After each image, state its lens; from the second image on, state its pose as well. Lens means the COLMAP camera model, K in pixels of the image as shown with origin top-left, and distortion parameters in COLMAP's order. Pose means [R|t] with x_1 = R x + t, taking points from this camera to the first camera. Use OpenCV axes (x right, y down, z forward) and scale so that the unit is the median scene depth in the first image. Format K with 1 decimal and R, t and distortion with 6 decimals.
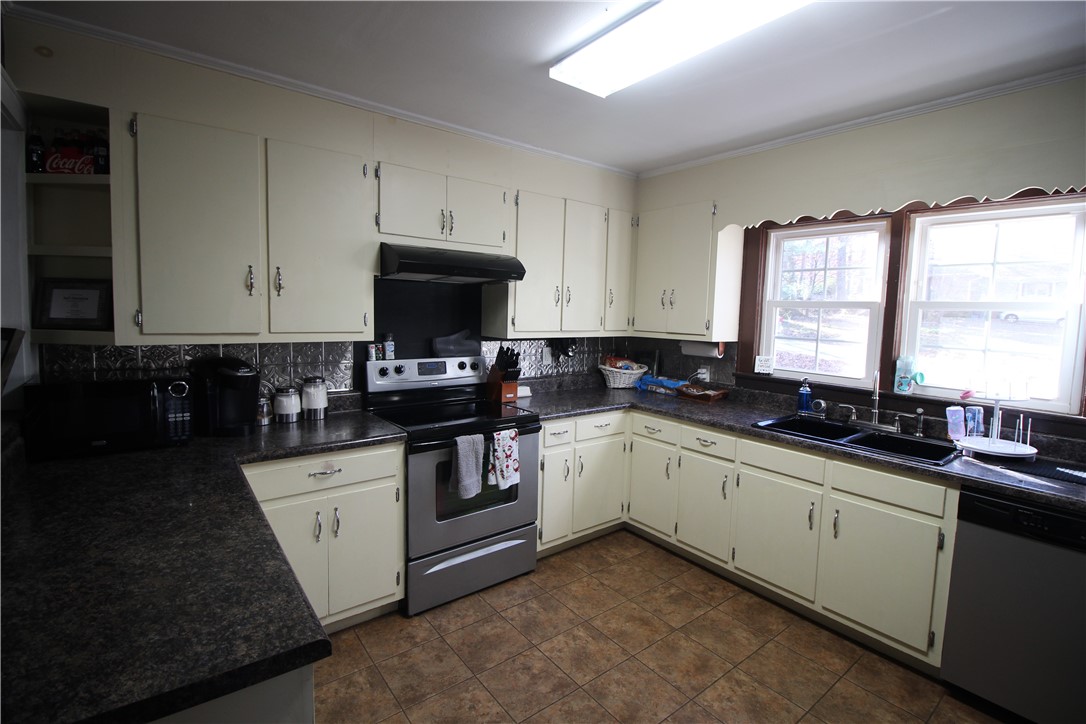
lens RADIAL K [[504.4, 0, 543.2], [0, 504.4, 353.5], [0, 0, 1]] dist [-0.020900, -0.000621]
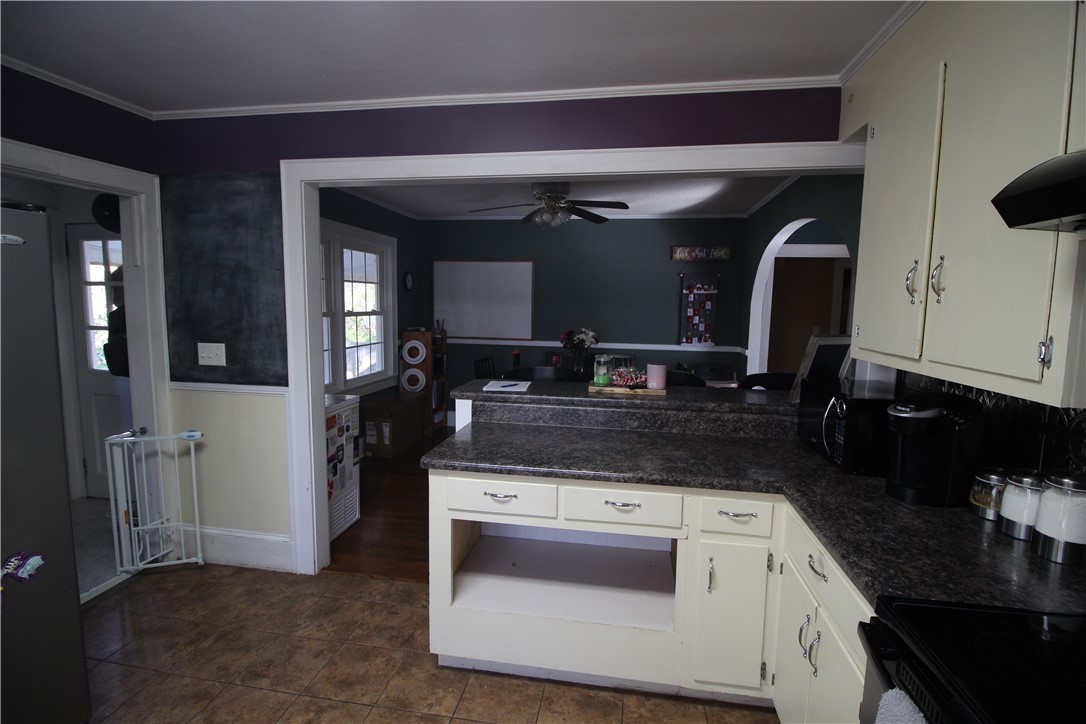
lens RADIAL K [[504.4, 0, 543.0], [0, 504.4, 356.6], [0, 0, 1]] dist [-0.020900, -0.000621]
pose [[-0.744015, 0.039068, -0.667020, 0.190847], [-0.088944, 0.983614, 0.156822, -0.078878], [0.662217, 0.176005, -0.728348, 0.874698]]
